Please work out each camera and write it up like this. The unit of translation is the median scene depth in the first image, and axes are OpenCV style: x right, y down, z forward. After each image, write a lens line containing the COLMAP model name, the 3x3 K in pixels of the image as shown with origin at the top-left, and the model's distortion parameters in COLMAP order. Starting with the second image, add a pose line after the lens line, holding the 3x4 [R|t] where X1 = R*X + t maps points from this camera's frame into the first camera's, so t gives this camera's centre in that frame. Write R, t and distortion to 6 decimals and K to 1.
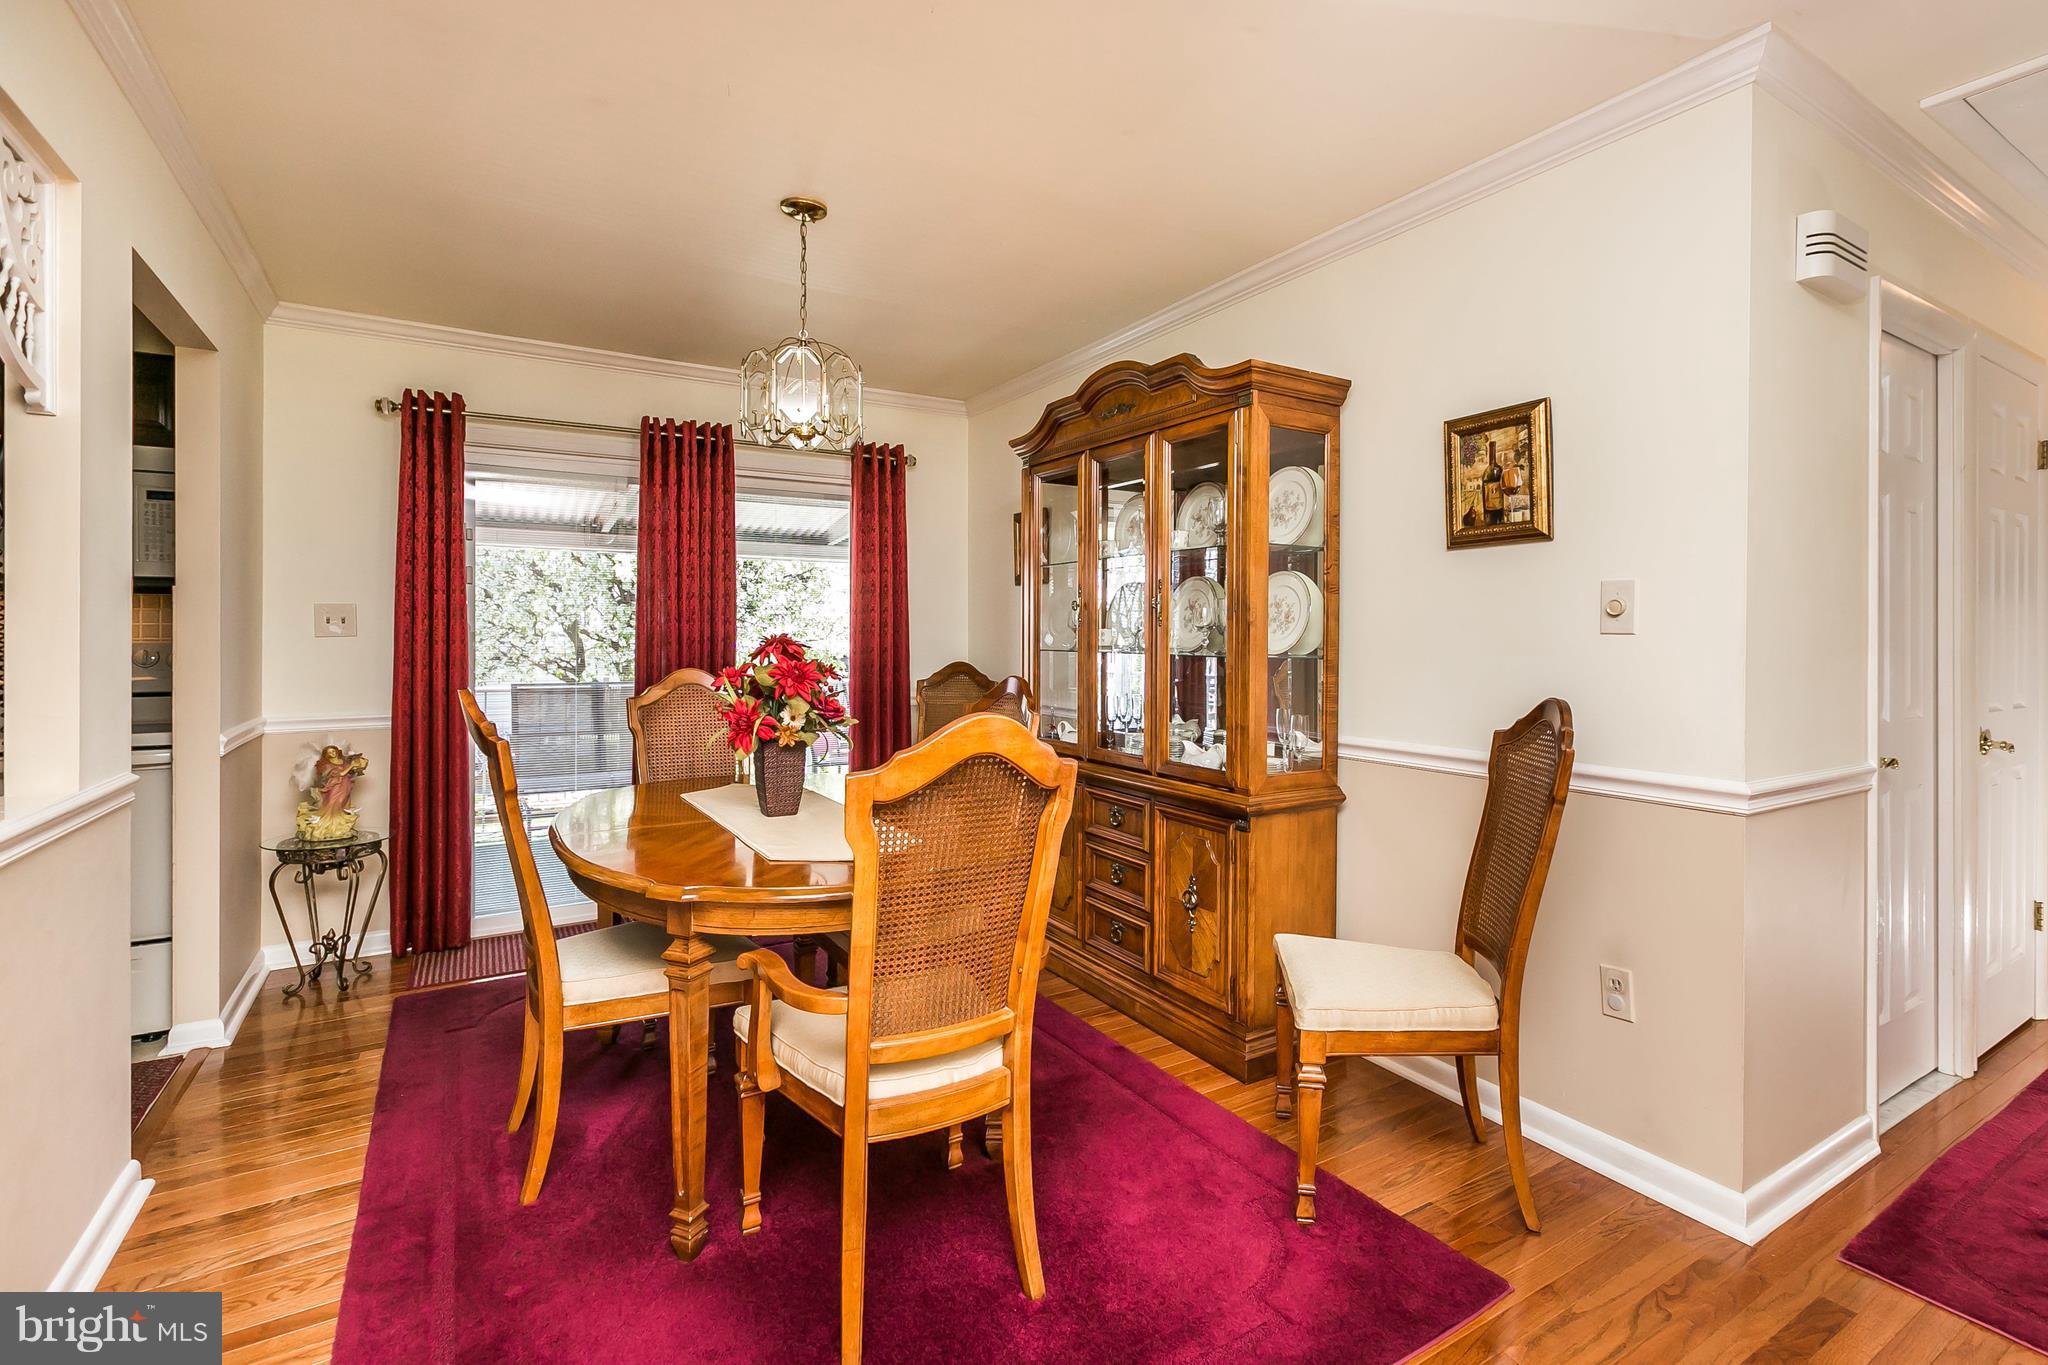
lens RADIAL K [[947.7, 0, 1023.0], [0, 947.7, 633.8], [0, 0, 1]] dist [0.000250, 0.000046]
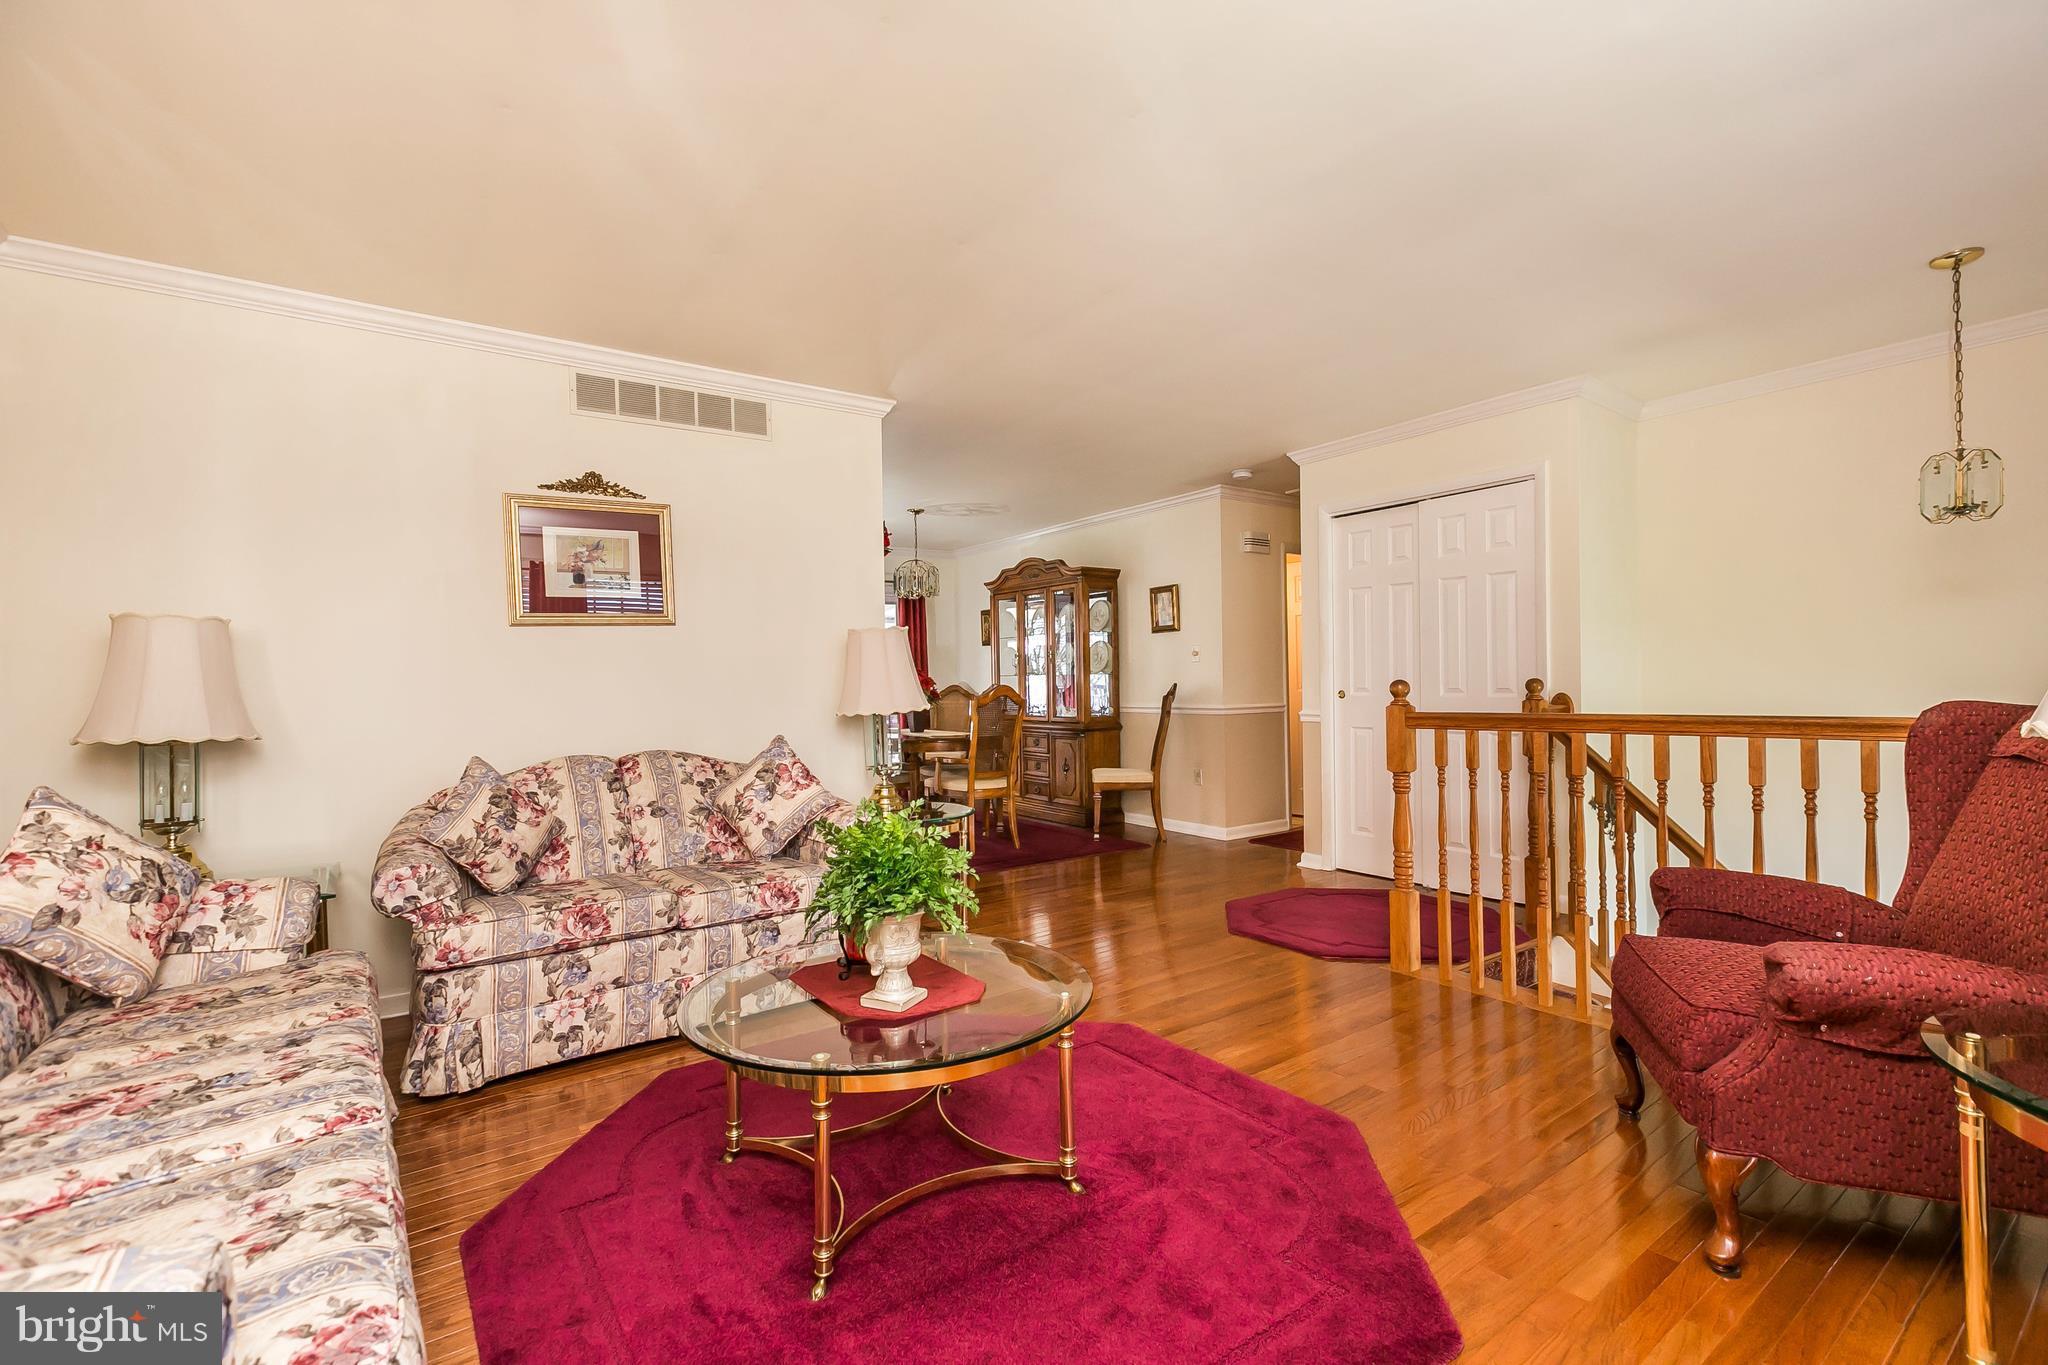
lens RADIAL K [[925.0, 0, 1024.0], [0, 925.0, 682.5], [0, 0, 1]] dist [-0.000115, -0.000433]
pose [[0.995618, -0.017153, 0.091925, -0.149905], [0.017799, 0.999822, -0.006211, 0.055245], [-0.091802, 0.007820, 0.995747, -1.399268]]
